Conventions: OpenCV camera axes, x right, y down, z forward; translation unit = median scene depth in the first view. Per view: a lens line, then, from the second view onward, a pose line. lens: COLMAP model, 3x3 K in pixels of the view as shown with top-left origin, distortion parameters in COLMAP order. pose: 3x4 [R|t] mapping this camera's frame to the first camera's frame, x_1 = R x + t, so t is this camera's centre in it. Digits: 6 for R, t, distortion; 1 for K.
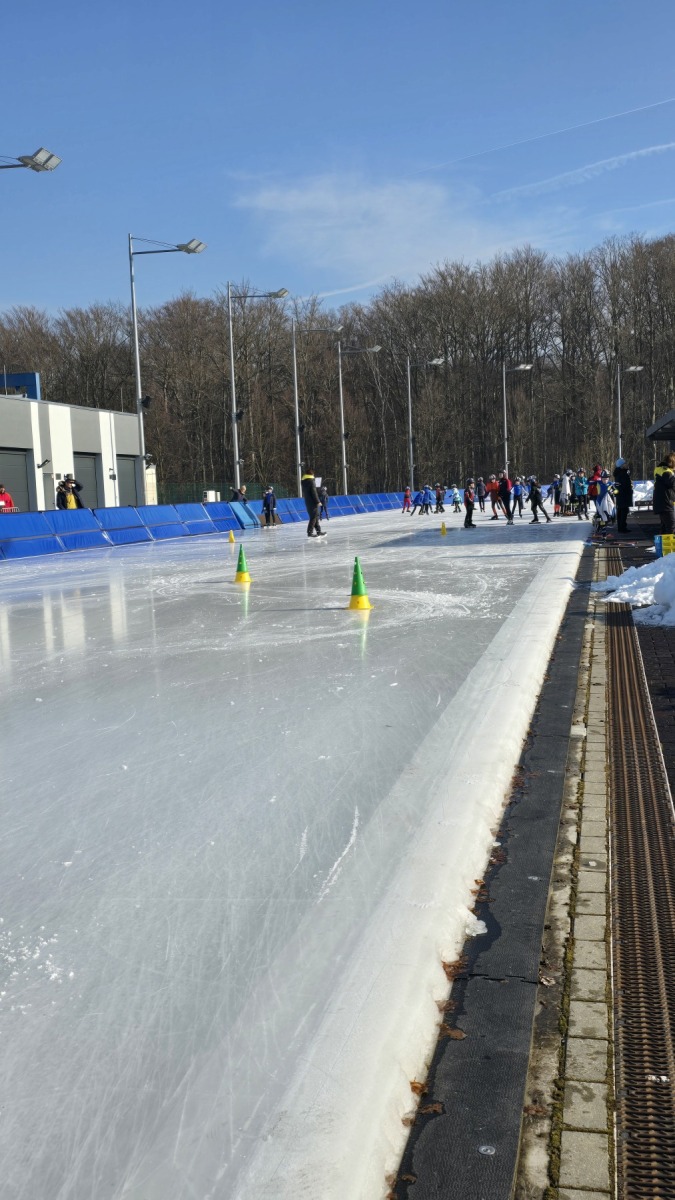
lens RADIAL K [[1300.6, 0, 343.9], [0, 1300.6, 600.9], [0, 0, 1]] dist [0.253117, -0.653018]
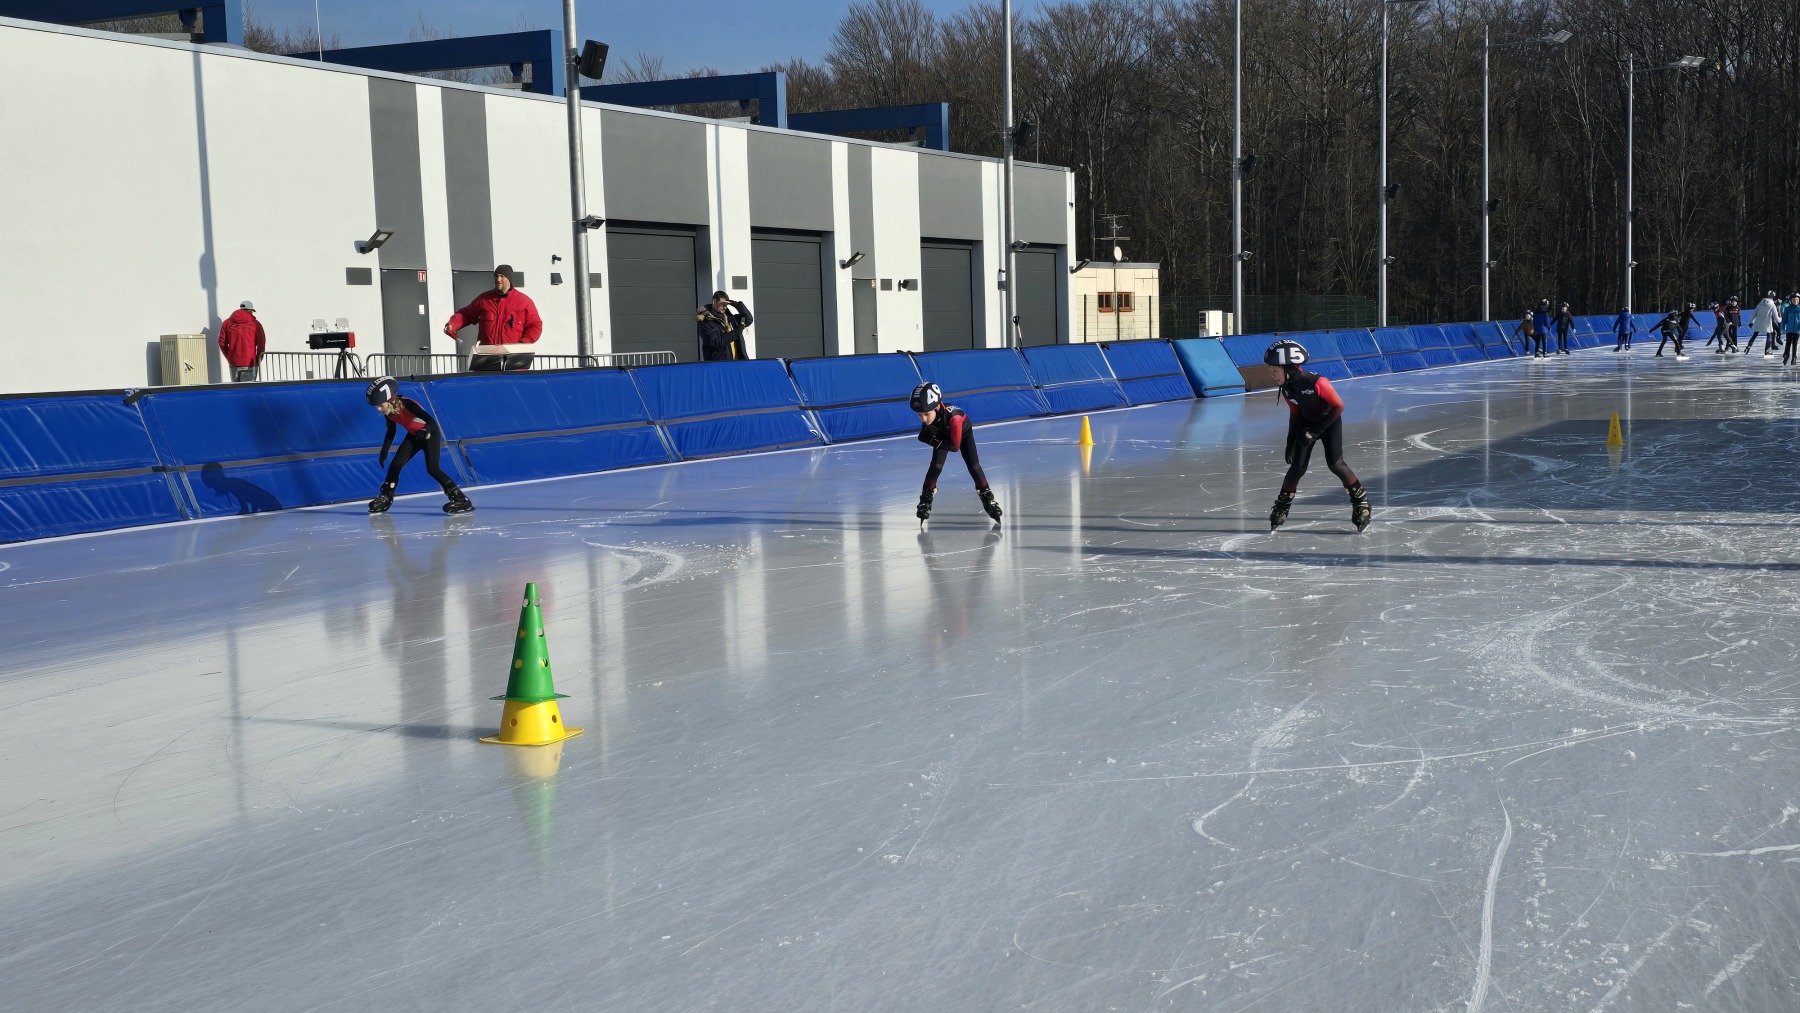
lens RADIAL K [[2092.8, 0, 907.5], [0, 2092.8, 530.1], [0, 0, 1]] dist [0.199702, -0.646970]
pose [[0.959882, 0.042817, -0.277116, 0.029117], [-0.036447, 0.998940, 0.028100, -0.020257], [0.278025, -0.016872, 0.960426, 0.194378]]
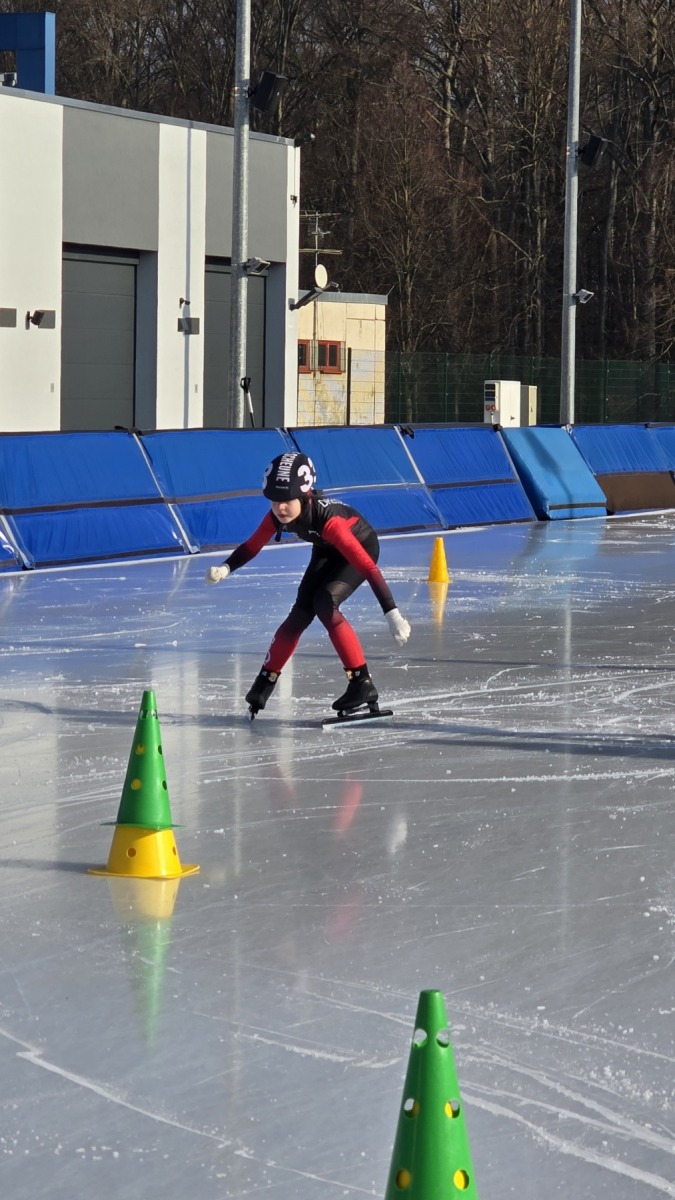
lens RADIAL K [[3733.3, 0, 337.0], [0, 3733.3, 631.8], [0, 0, 1]] dist [-1.200966, 28.298446]
pose [[0.984462, 0.066446, -0.162541, 0.013615], [-0.068961, 0.997571, -0.009871, -0.014868], [0.161491, 0.020927, 0.986652, 0.128668]]
